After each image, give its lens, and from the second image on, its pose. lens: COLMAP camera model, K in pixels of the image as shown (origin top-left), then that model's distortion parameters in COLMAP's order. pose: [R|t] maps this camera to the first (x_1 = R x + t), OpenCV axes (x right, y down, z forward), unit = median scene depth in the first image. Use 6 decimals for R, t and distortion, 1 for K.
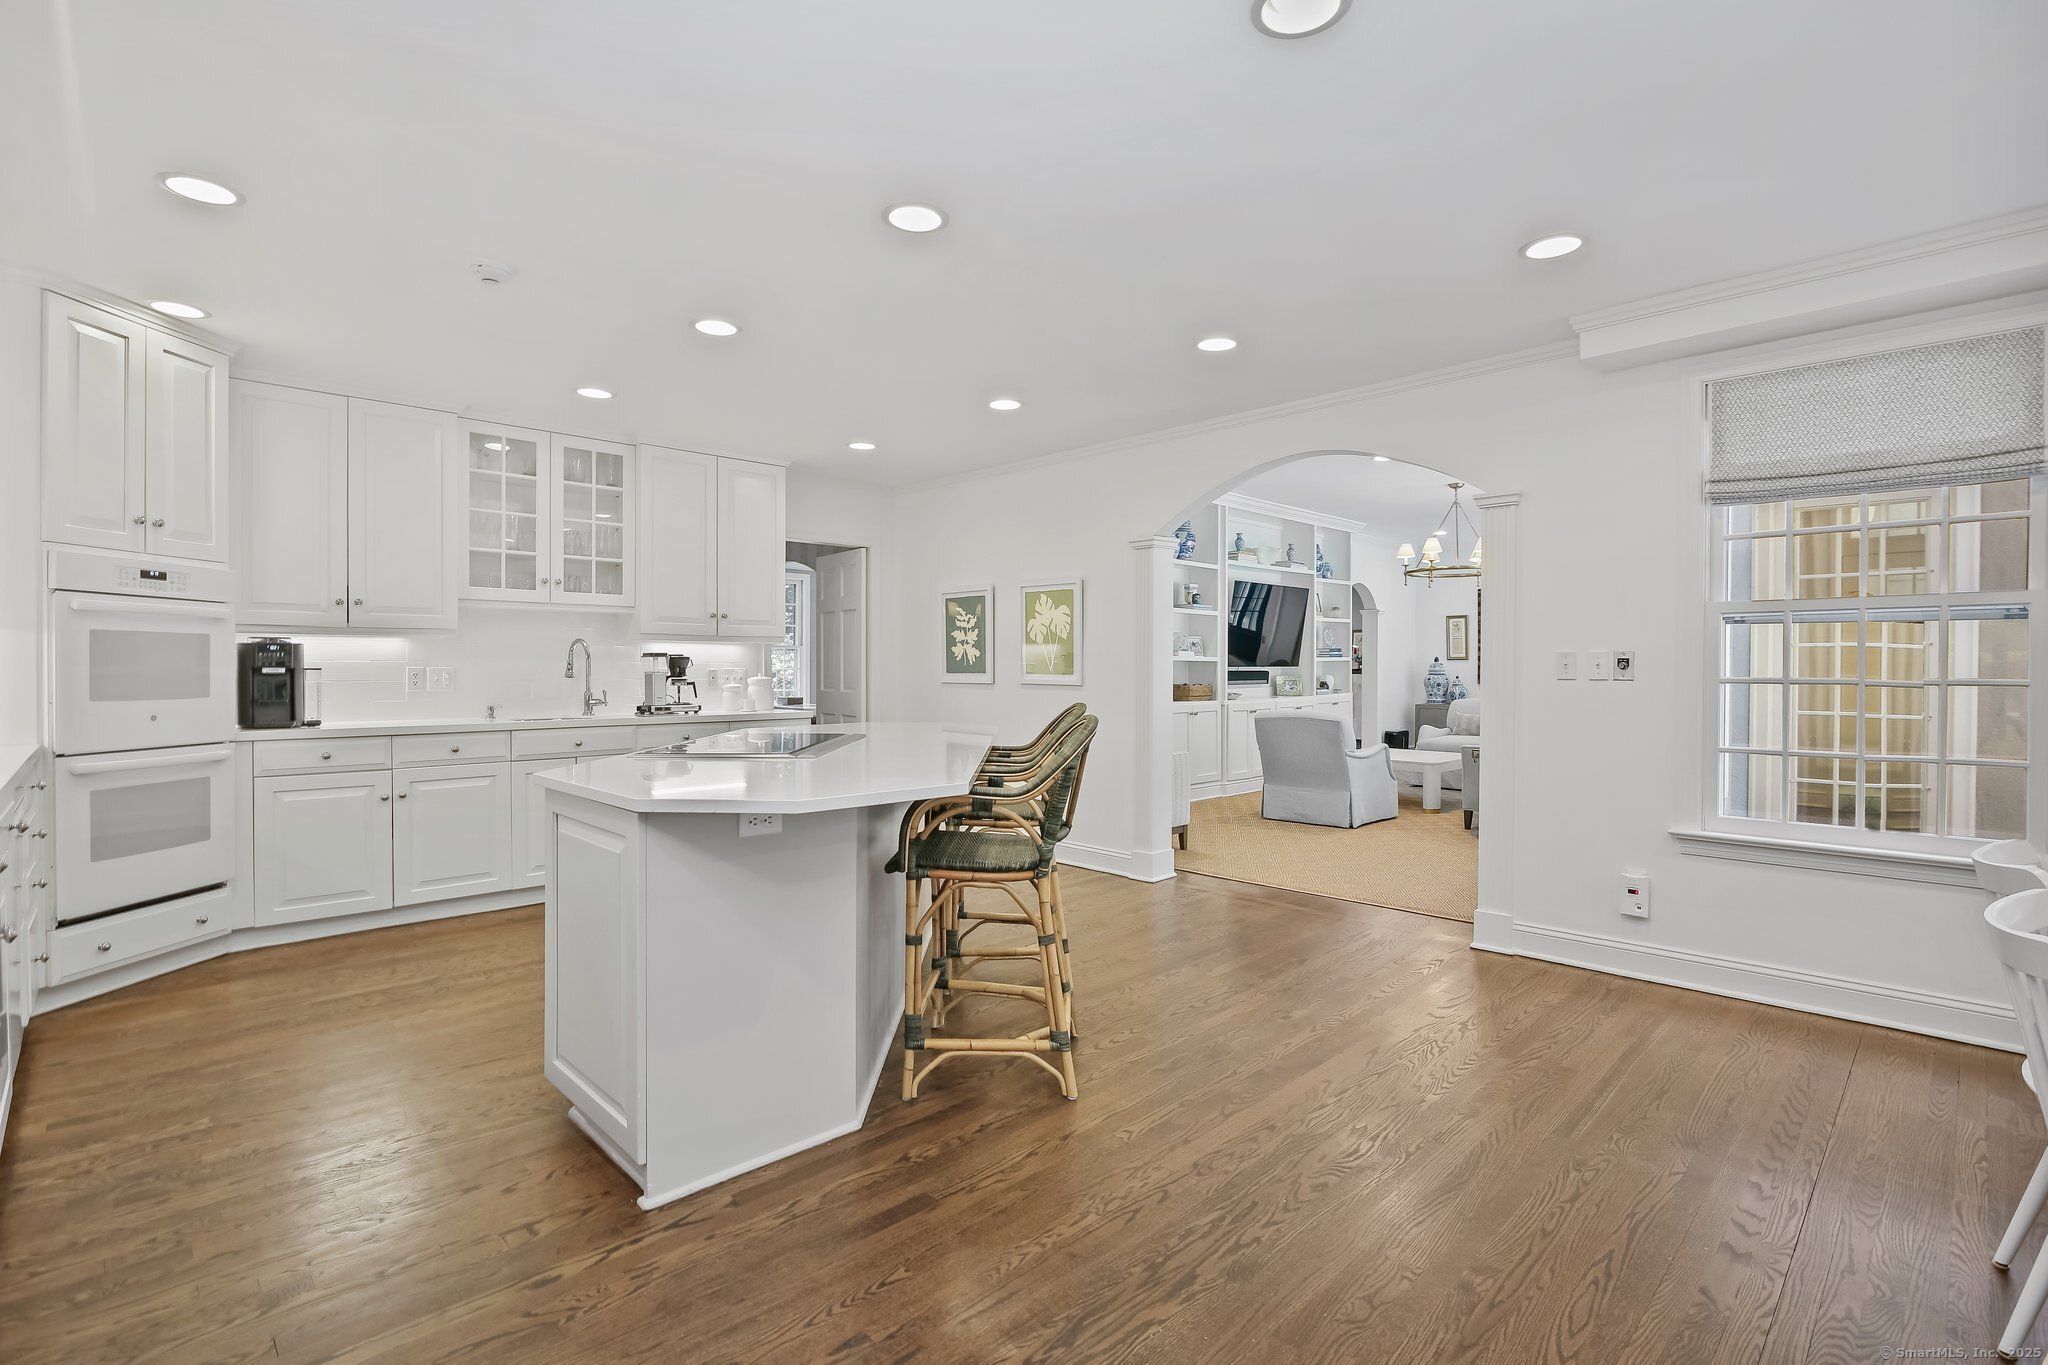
lens RADIAL K [[951.5, 0, 1017.2], [0, 951.5, 677.2], [0, 0, 1]] dist [-0.019849, 0.000762]
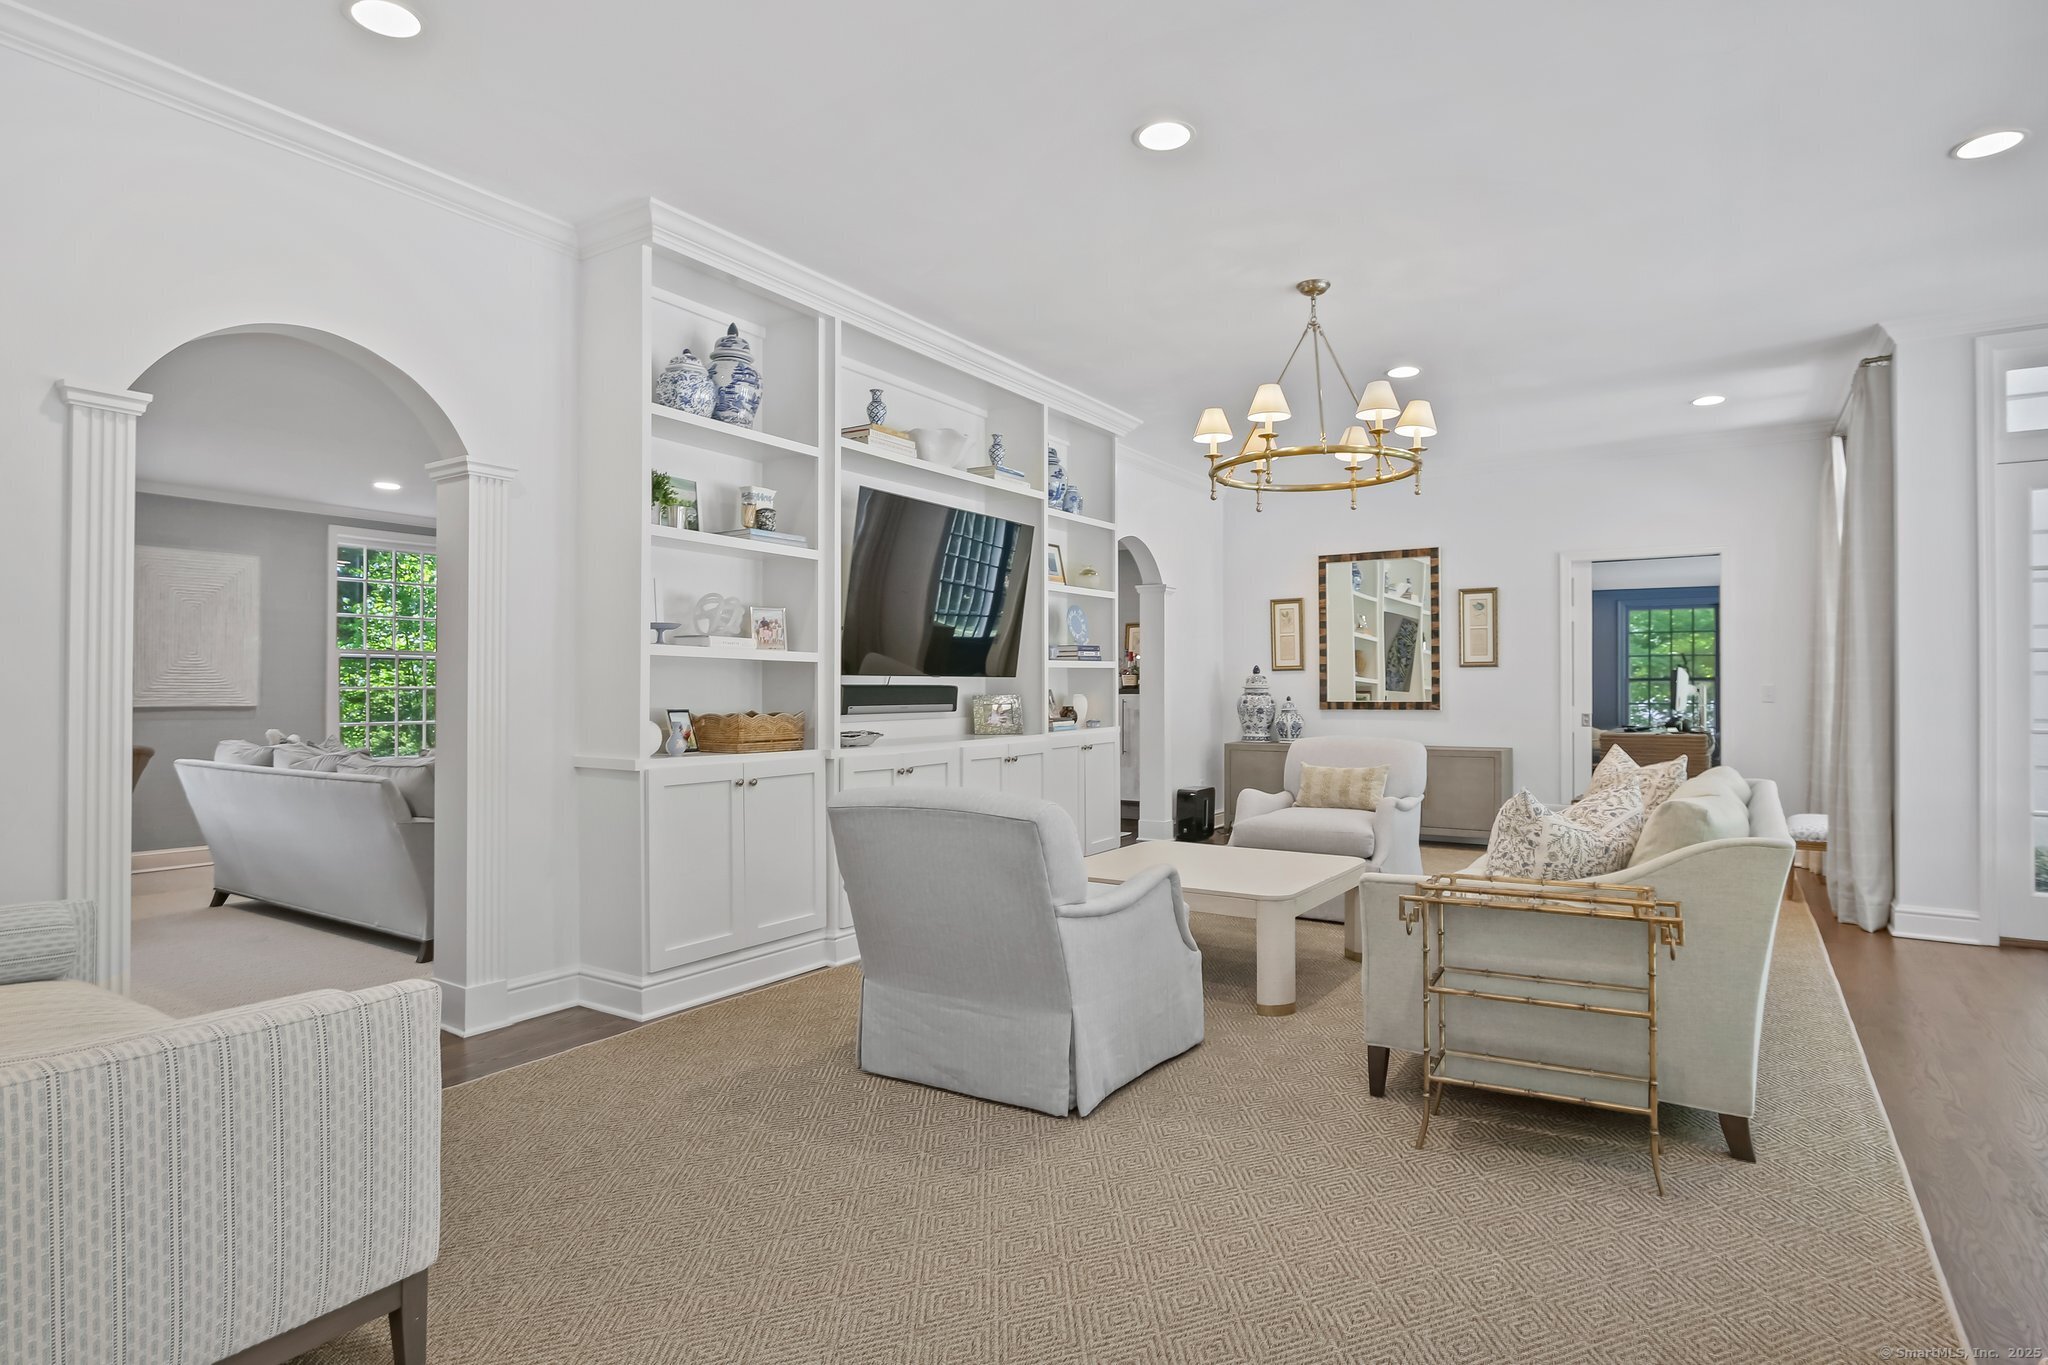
lens RADIAL K [[1109.2, 0, 1024.0], [0, 1109.2, 682.5], [0, 0, 1]] dist [0.001060, 0.000056]
pose [[0.973951, 0.000561, 0.226757, 0.278340], [0.003647, 0.999829, -0.018136, 0.003911], [-0.226729, 0.018491, 0.973782, 0.698723]]
